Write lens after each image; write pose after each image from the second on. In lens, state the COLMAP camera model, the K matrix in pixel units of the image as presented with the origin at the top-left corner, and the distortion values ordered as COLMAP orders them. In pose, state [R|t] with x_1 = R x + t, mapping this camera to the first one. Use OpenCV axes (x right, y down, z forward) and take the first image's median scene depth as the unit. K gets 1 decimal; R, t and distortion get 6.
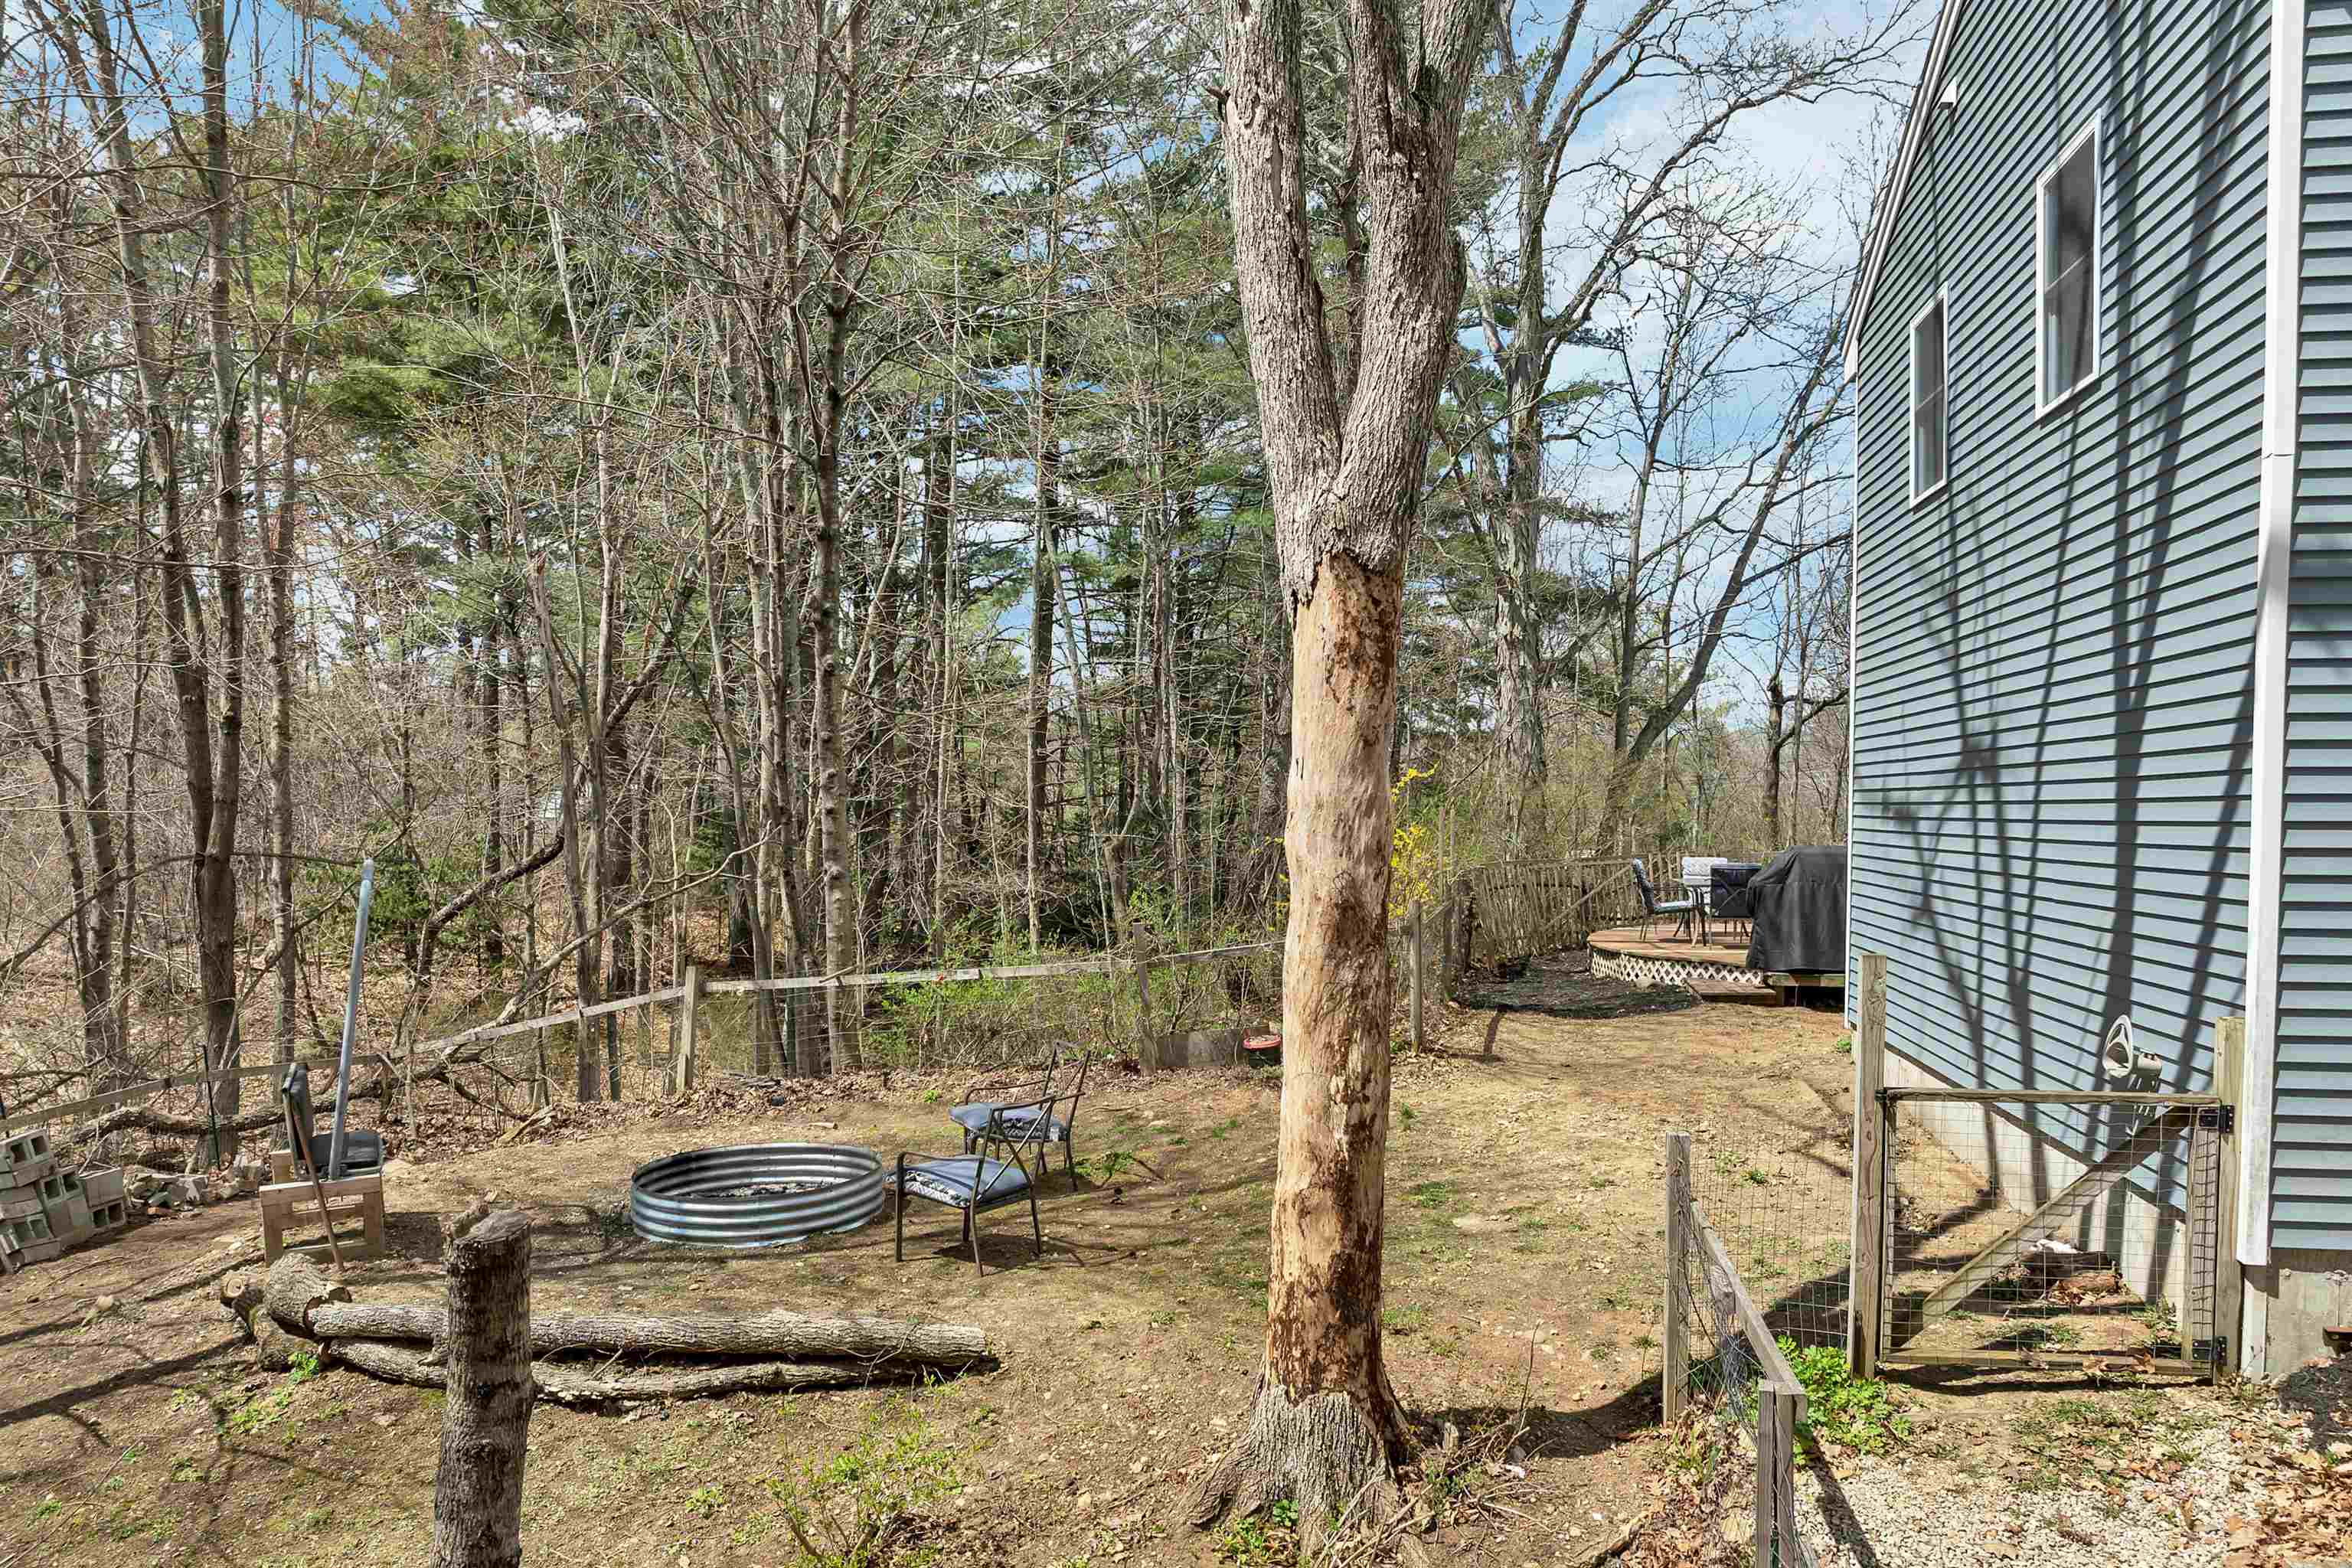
lens RADIAL K [[1684.2, 0, 1187.0], [0, 1684.2, 875.7], [0, 0, 1]] dist [-0.043587, -0.005627]
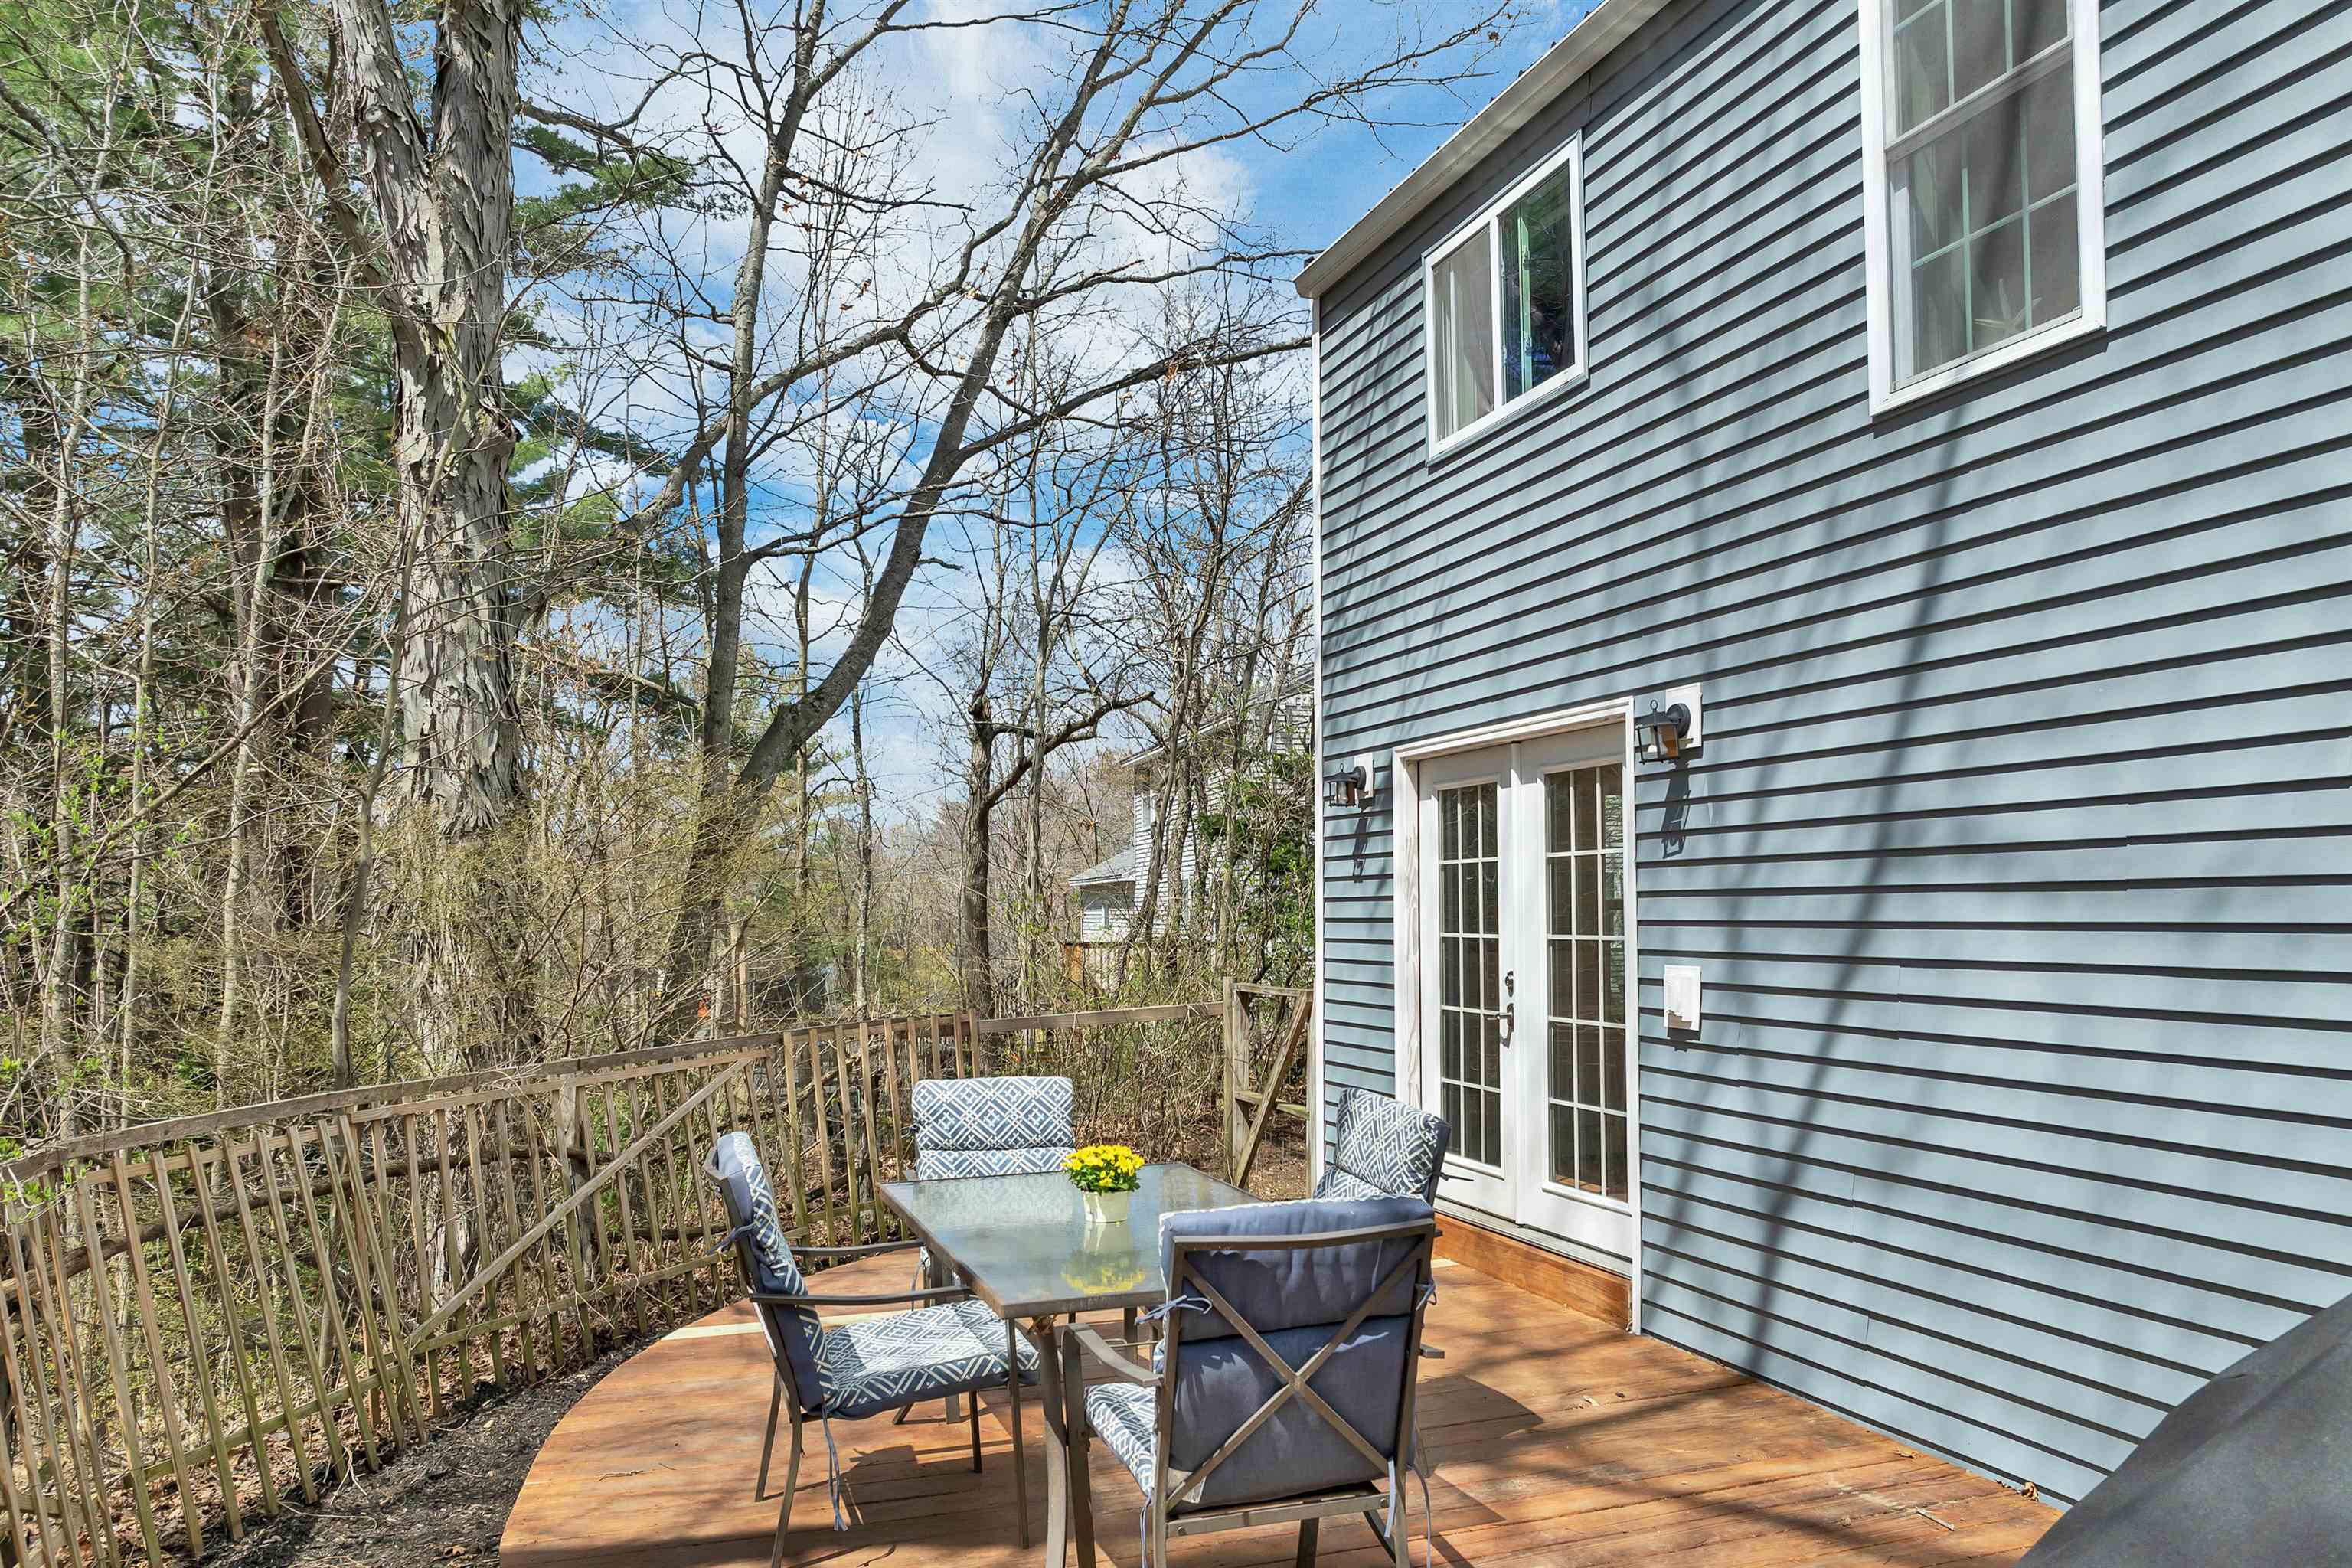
lens RADIAL K [[1684.2, 0, 1187.0], [0, 1684.2, 875.7], [0, 0, 1]] dist [-0.043587, -0.005627]
pose [[0.872884, 0.006312, 0.487887, 0.147376], [0.024851, 0.998043, -0.057374, -0.018604], [-0.487295, 0.062206, 0.871019, 0.538866]]
